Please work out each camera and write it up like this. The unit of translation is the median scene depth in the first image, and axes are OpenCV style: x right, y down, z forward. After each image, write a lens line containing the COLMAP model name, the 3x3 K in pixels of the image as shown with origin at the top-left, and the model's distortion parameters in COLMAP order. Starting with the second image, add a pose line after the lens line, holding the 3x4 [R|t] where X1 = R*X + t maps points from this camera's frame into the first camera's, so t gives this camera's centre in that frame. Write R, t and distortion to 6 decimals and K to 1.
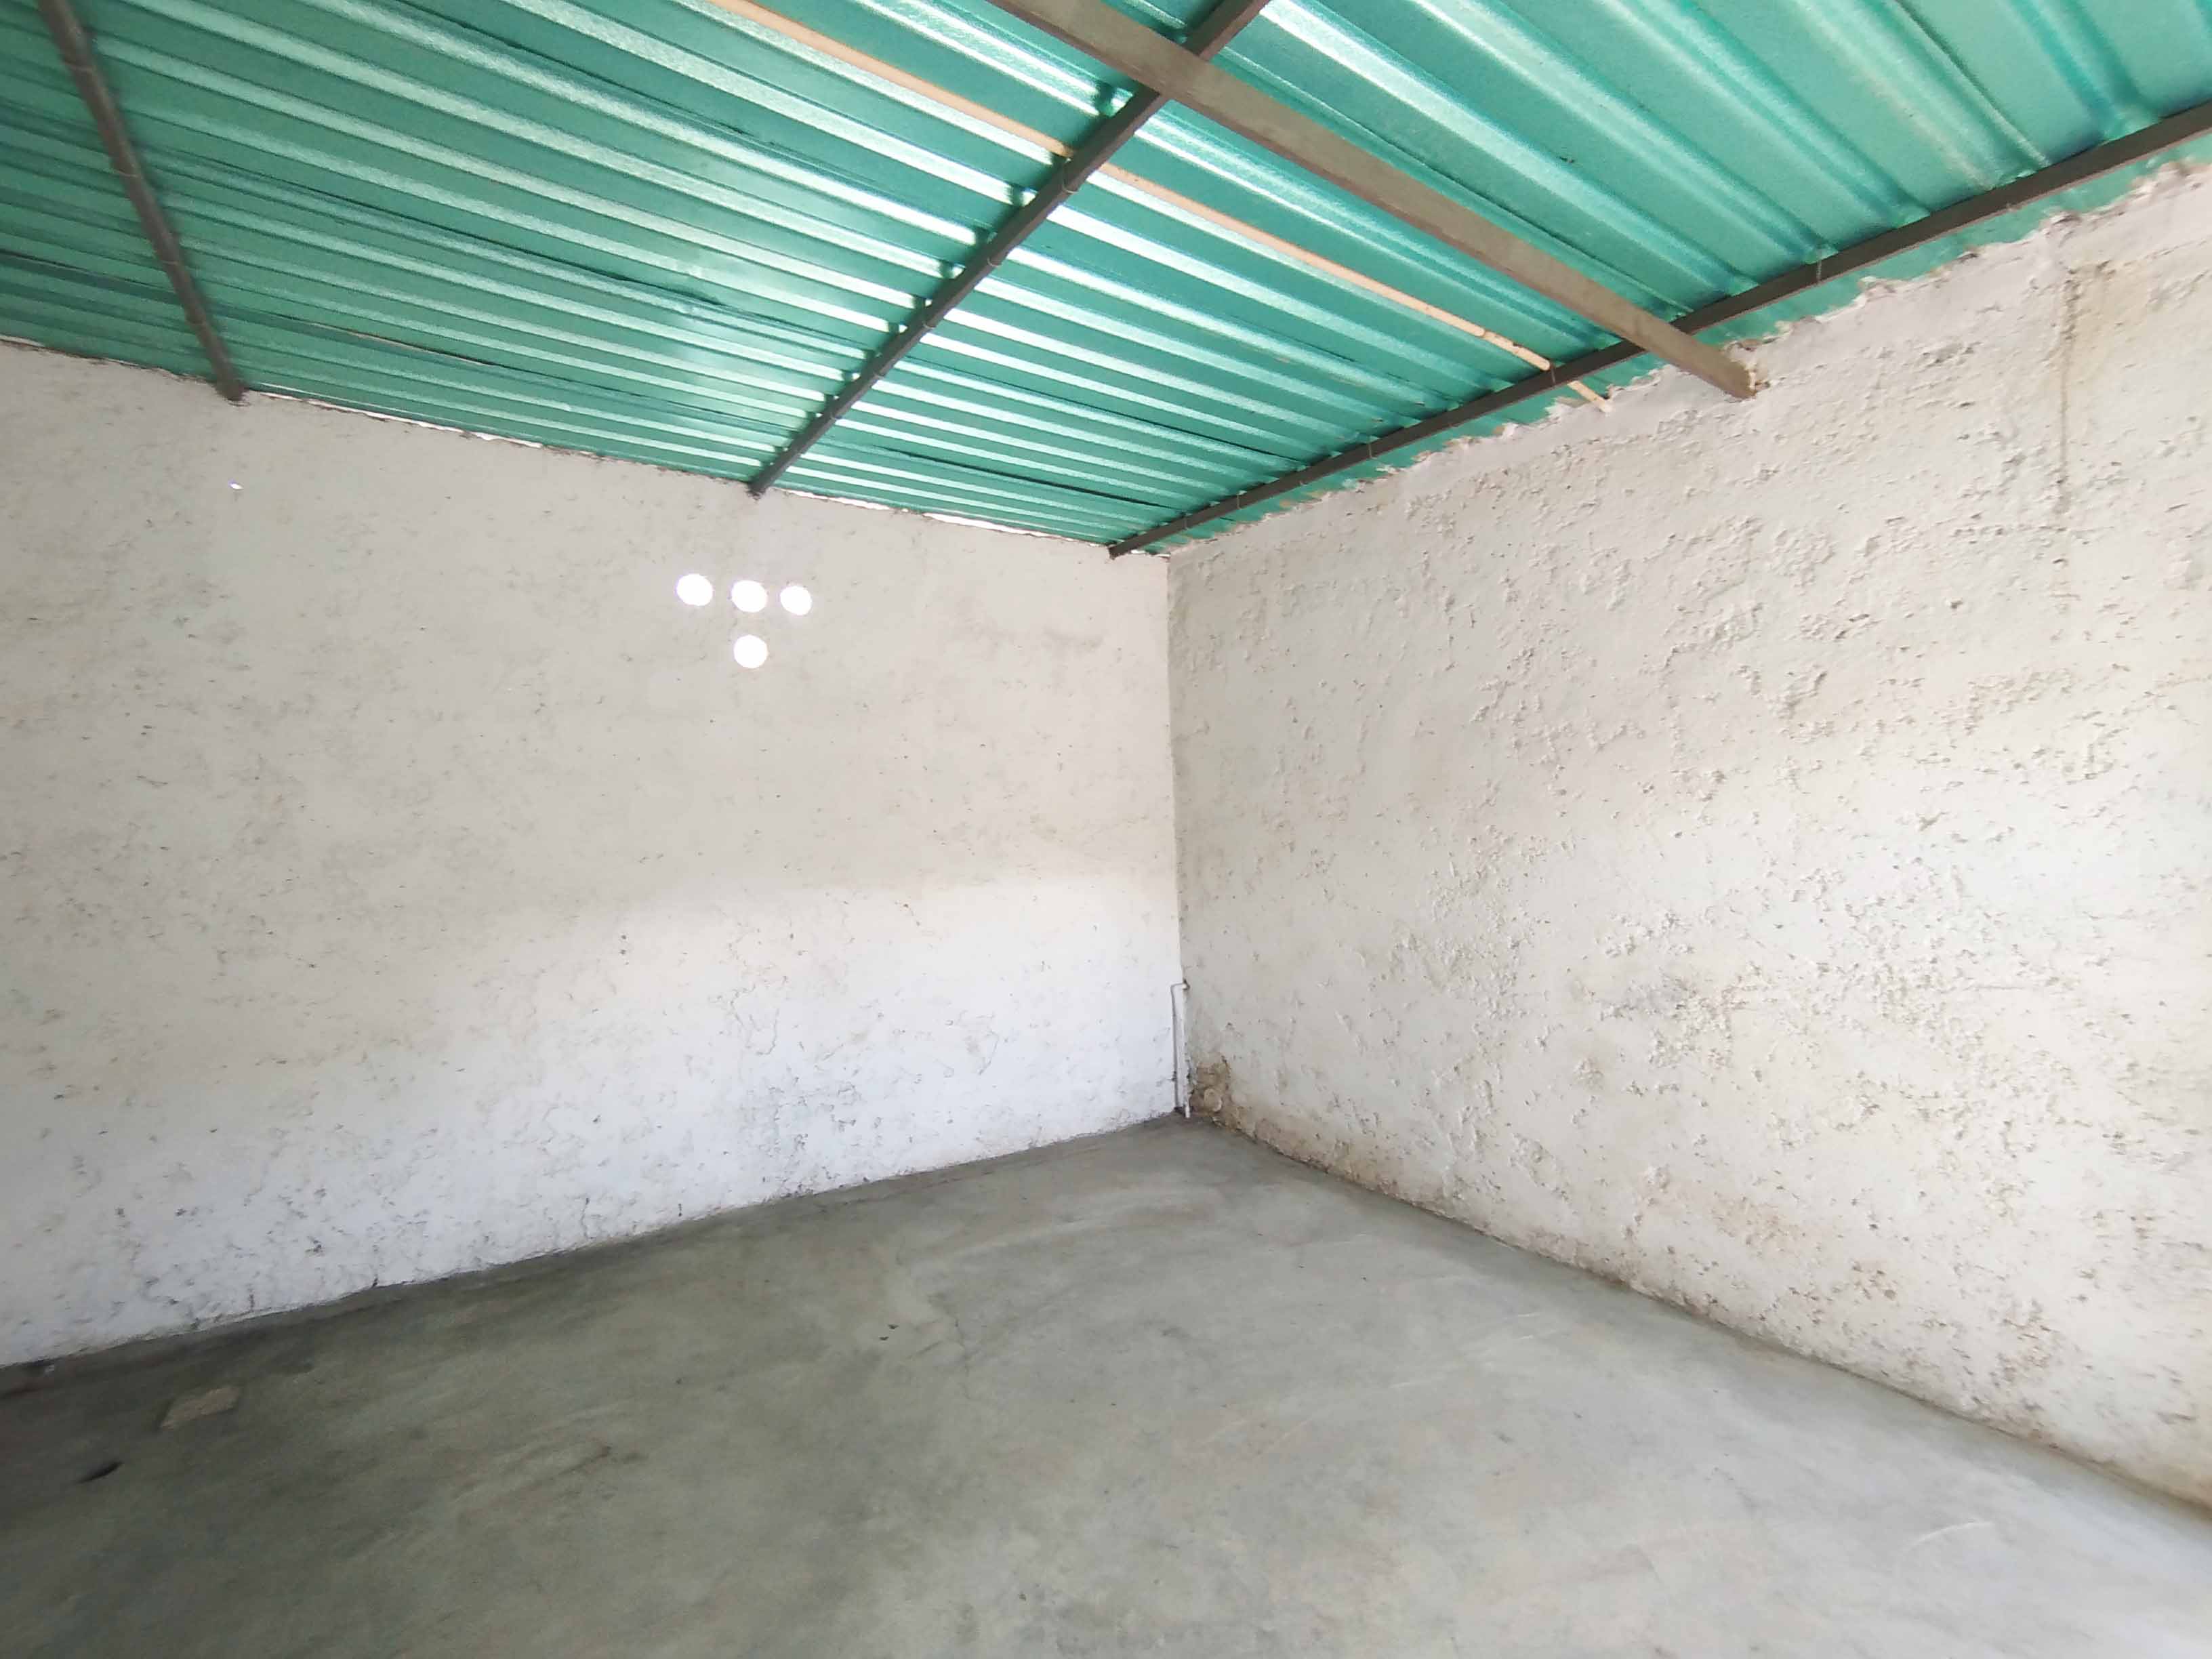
lens RADIAL K [[1006.0, 0, 1104.6], [0, 1006.0, 822.6], [0, 0, 1]] dist [-0.032679, 0.018431]
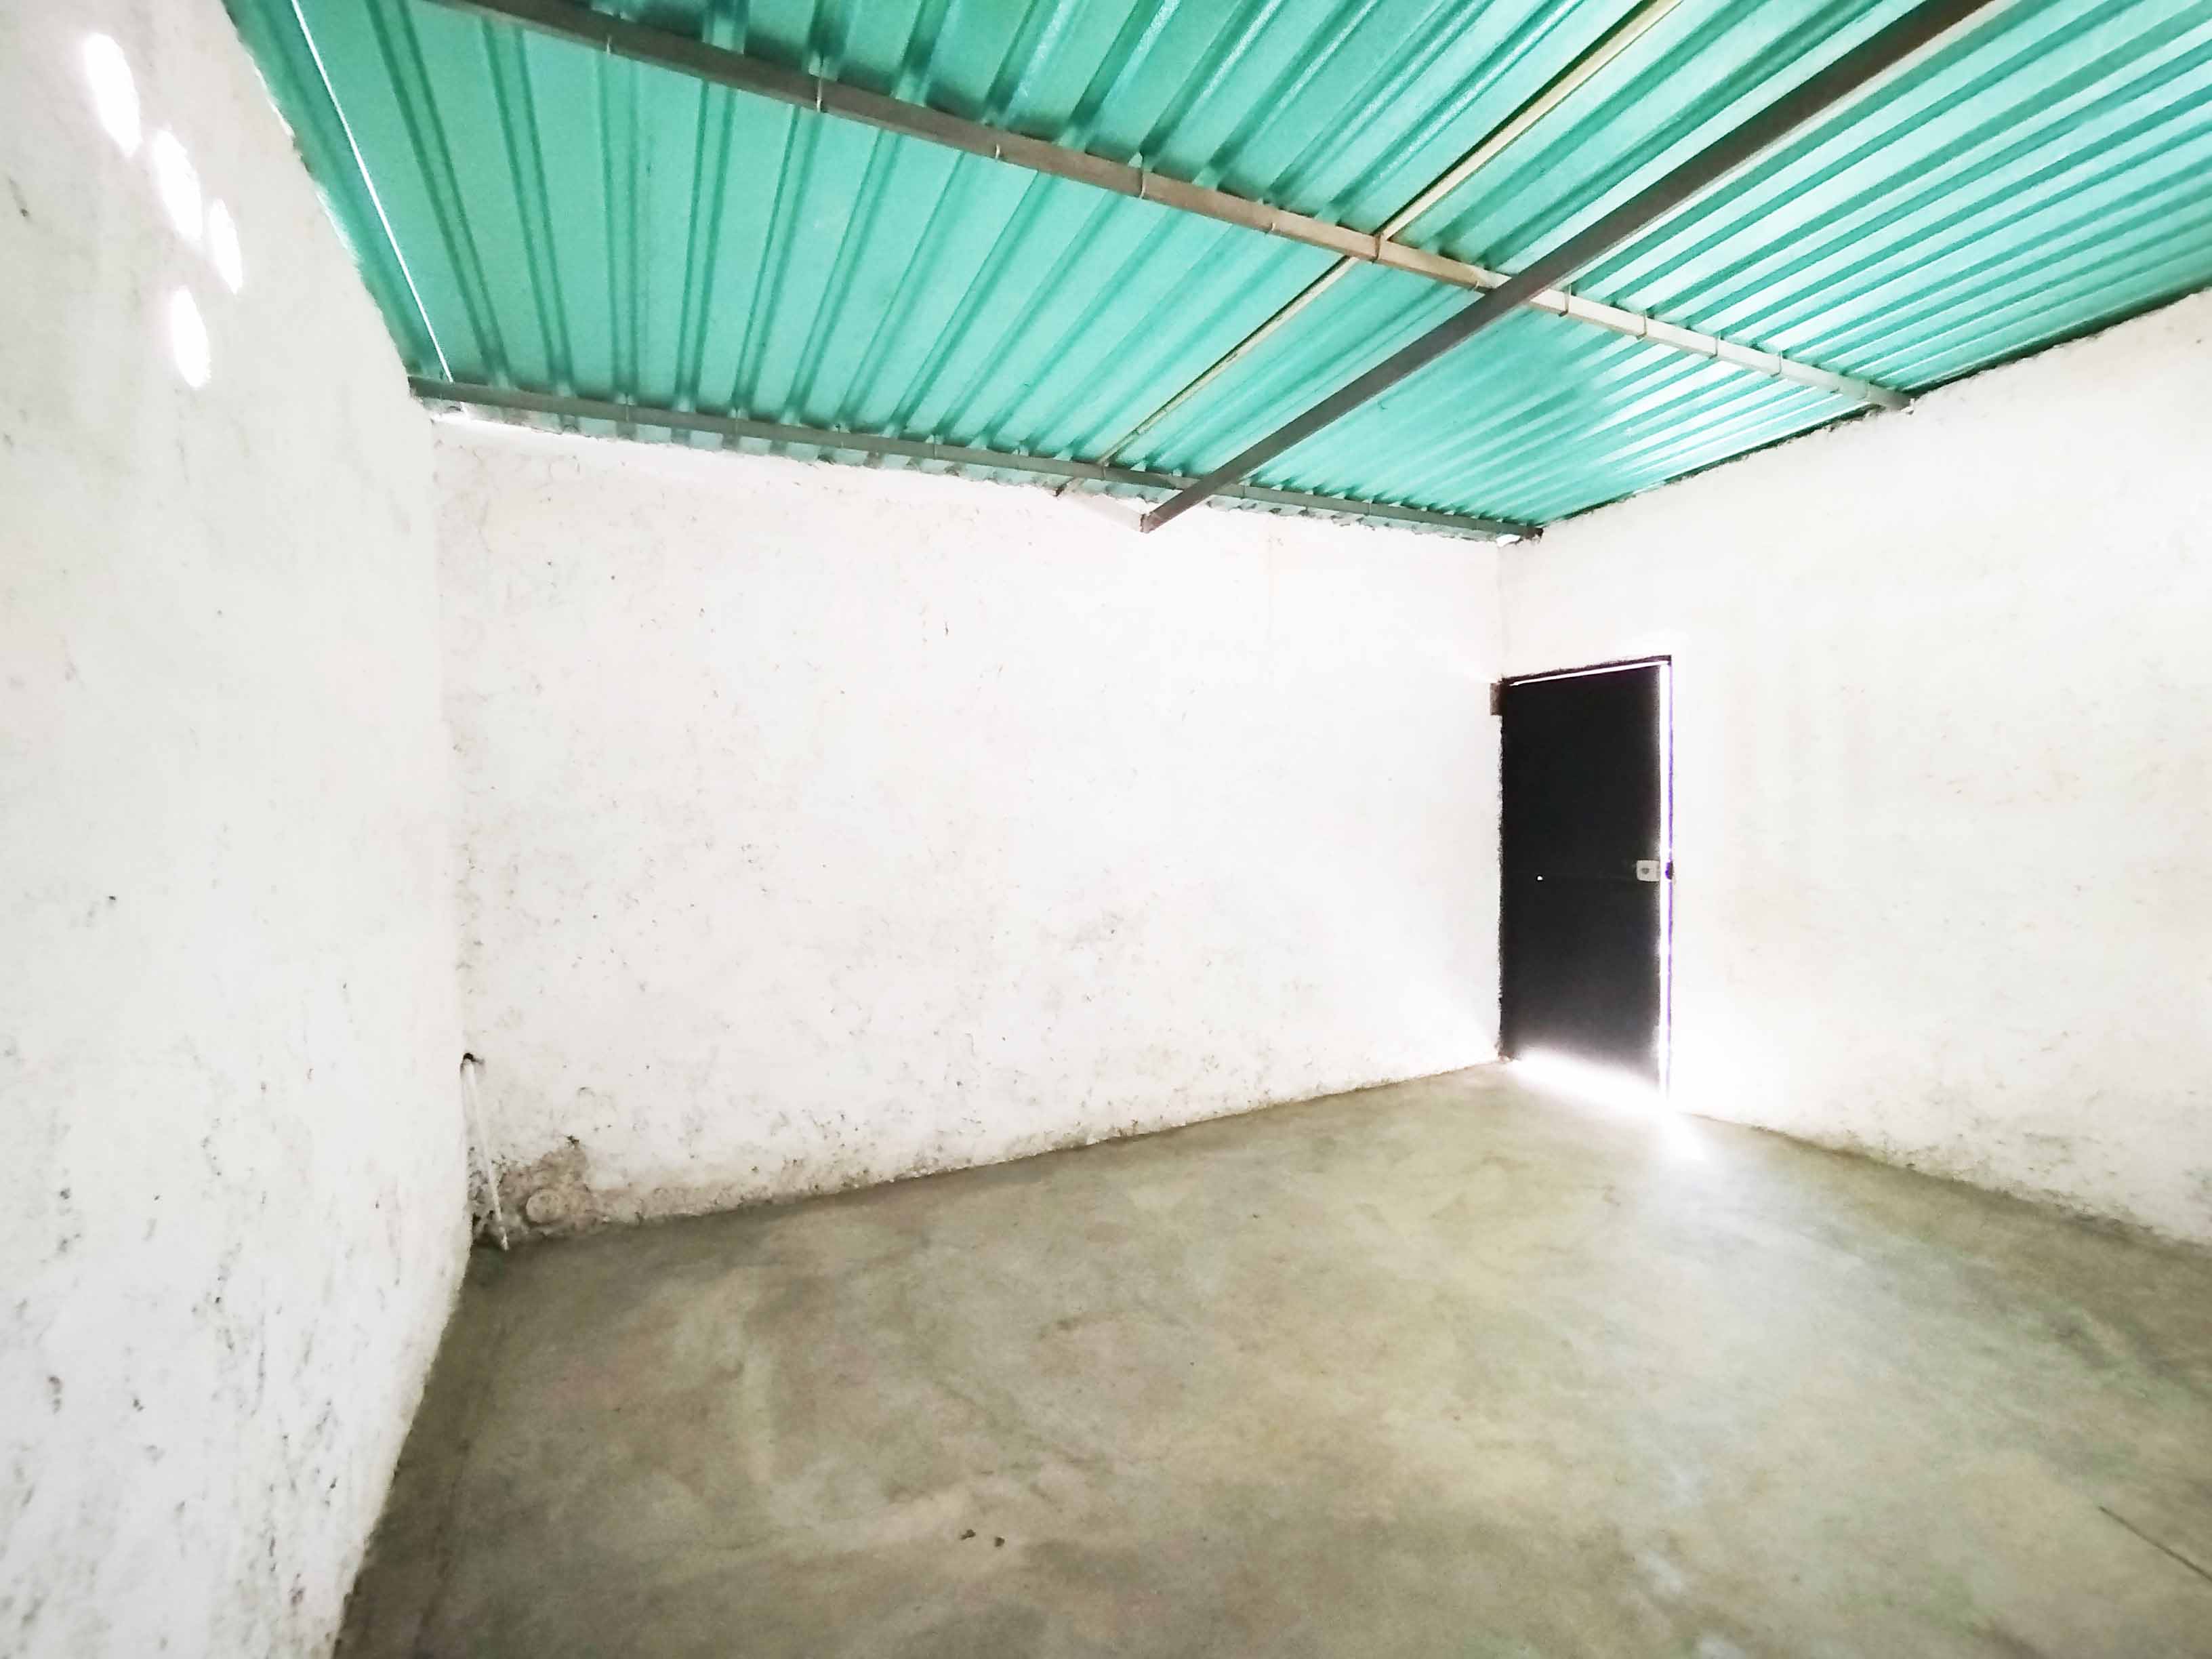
lens RADIAL K [[1006.0, 0, 1099.3], [0, 1006.0, 826.8], [0, 0, 1]] dist [-0.032679, 0.018431]
pose [[0.140644, -0.010697, 0.990002, -0.758365], [0.034853, 0.999375, 0.005847, 0.020993], [-0.989447, 0.033682, 0.140929, 0.702951]]
